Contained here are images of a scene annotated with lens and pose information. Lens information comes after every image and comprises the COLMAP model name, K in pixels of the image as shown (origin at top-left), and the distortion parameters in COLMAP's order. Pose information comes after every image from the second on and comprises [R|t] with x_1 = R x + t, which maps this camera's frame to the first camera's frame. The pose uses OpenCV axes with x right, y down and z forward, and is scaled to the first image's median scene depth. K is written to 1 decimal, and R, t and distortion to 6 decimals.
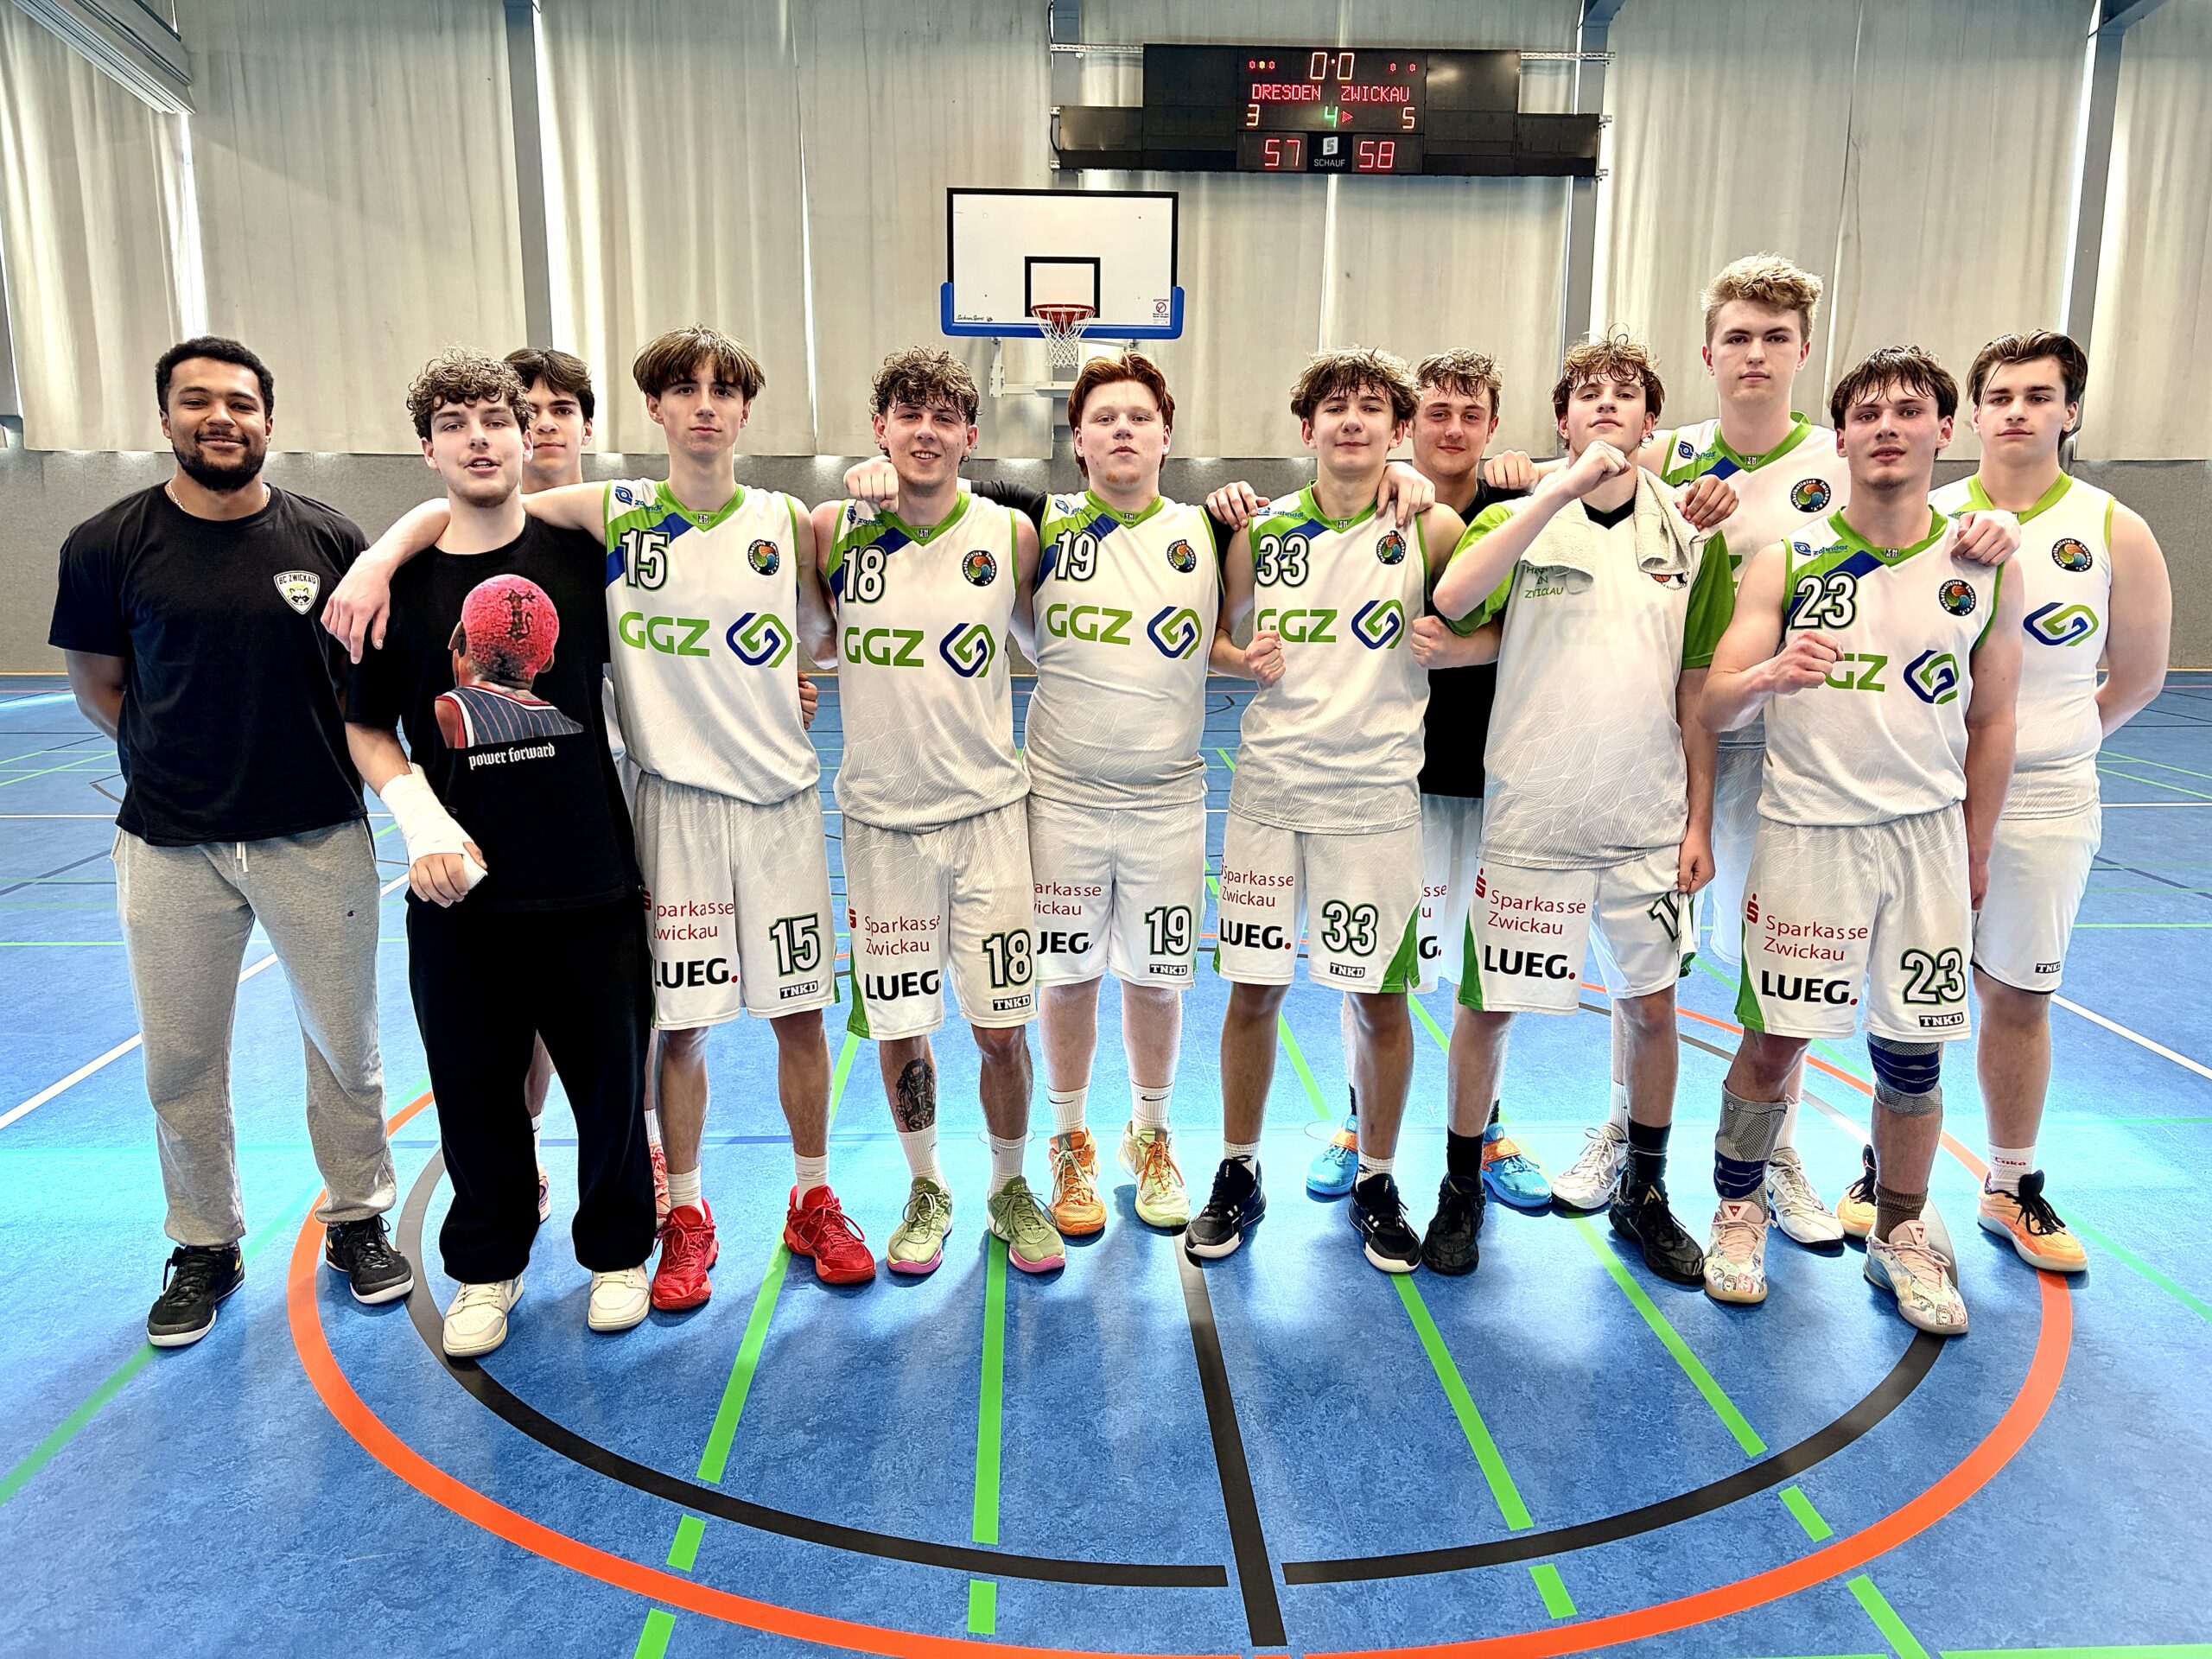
lens RADIAL K [[1663.4, 0, 1113.0], [0, 1663.4, 810.2], [0, 0, 1]] dist [0.057489, -0.056877]
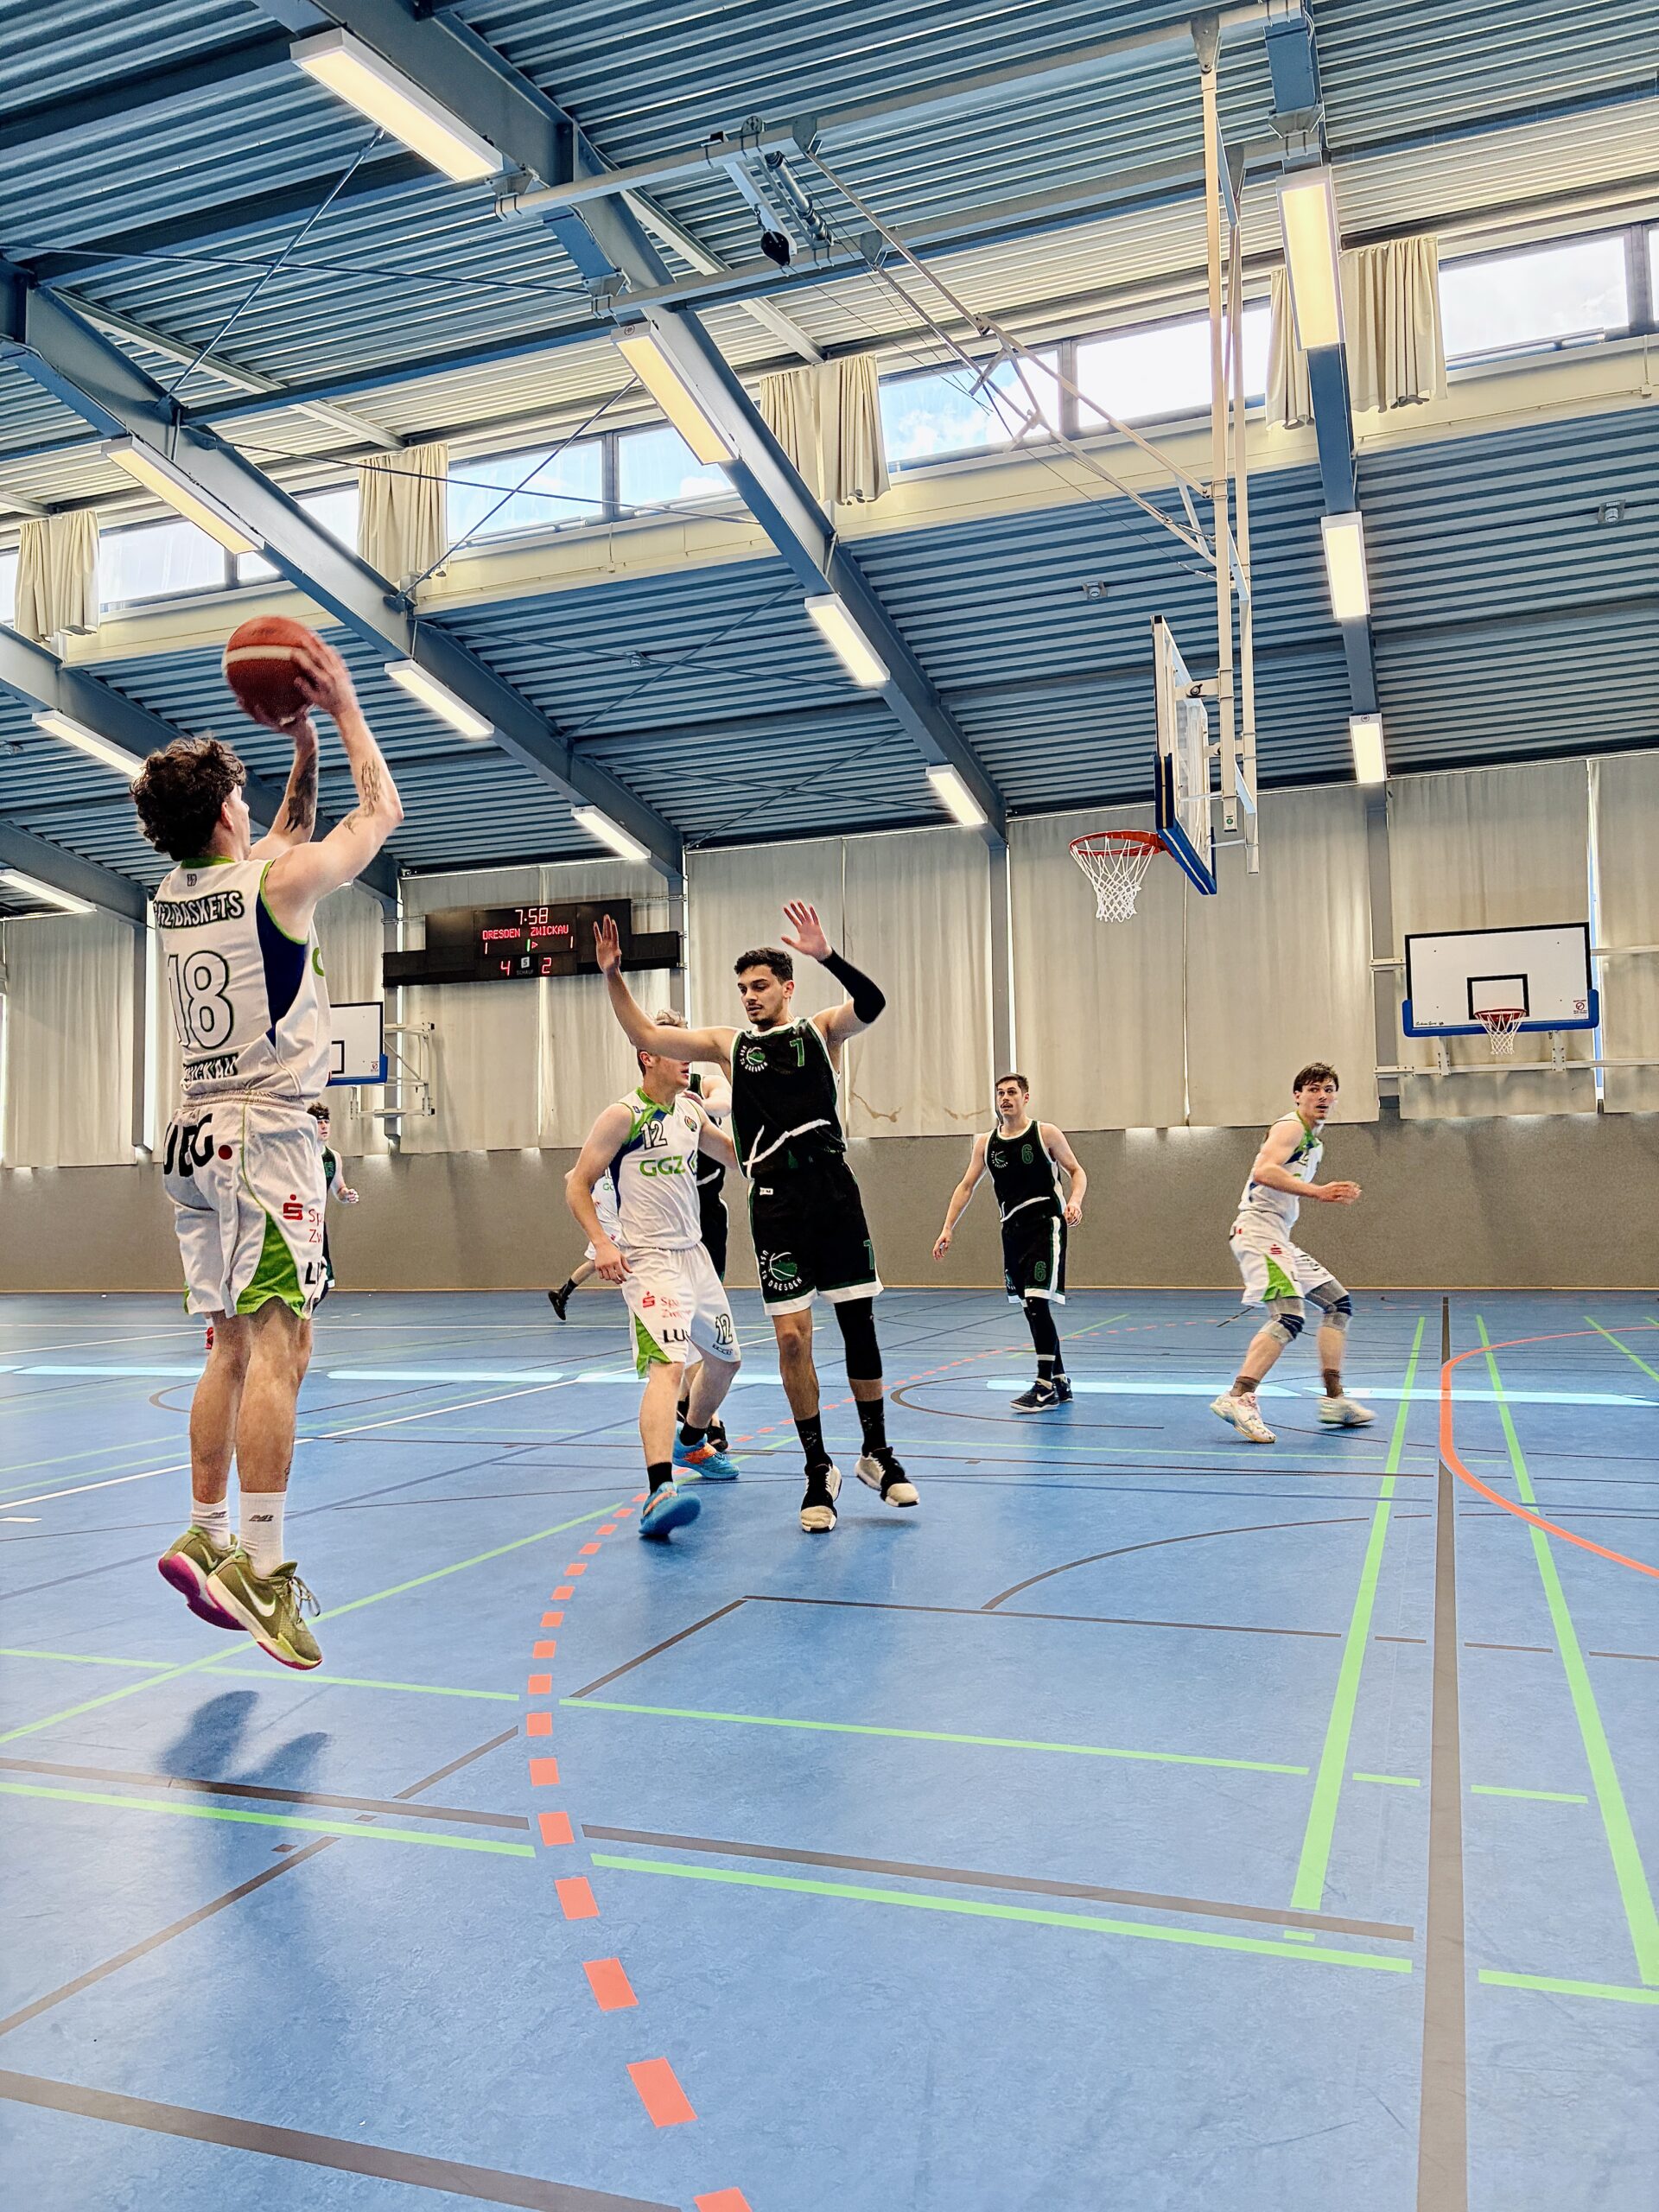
lens RADIAL K [[1663.4, 0, 834.3], [0, 1663.4, 1073.5], [0, 0, 1]] dist [0.057489, -0.056877]
pose [[0.920041, -0.051905, -0.388368, 1.123144], [-0.047563, 0.969062, -0.242192, 0.095816], [0.388924, 0.241299, 0.889108, -0.329396]]
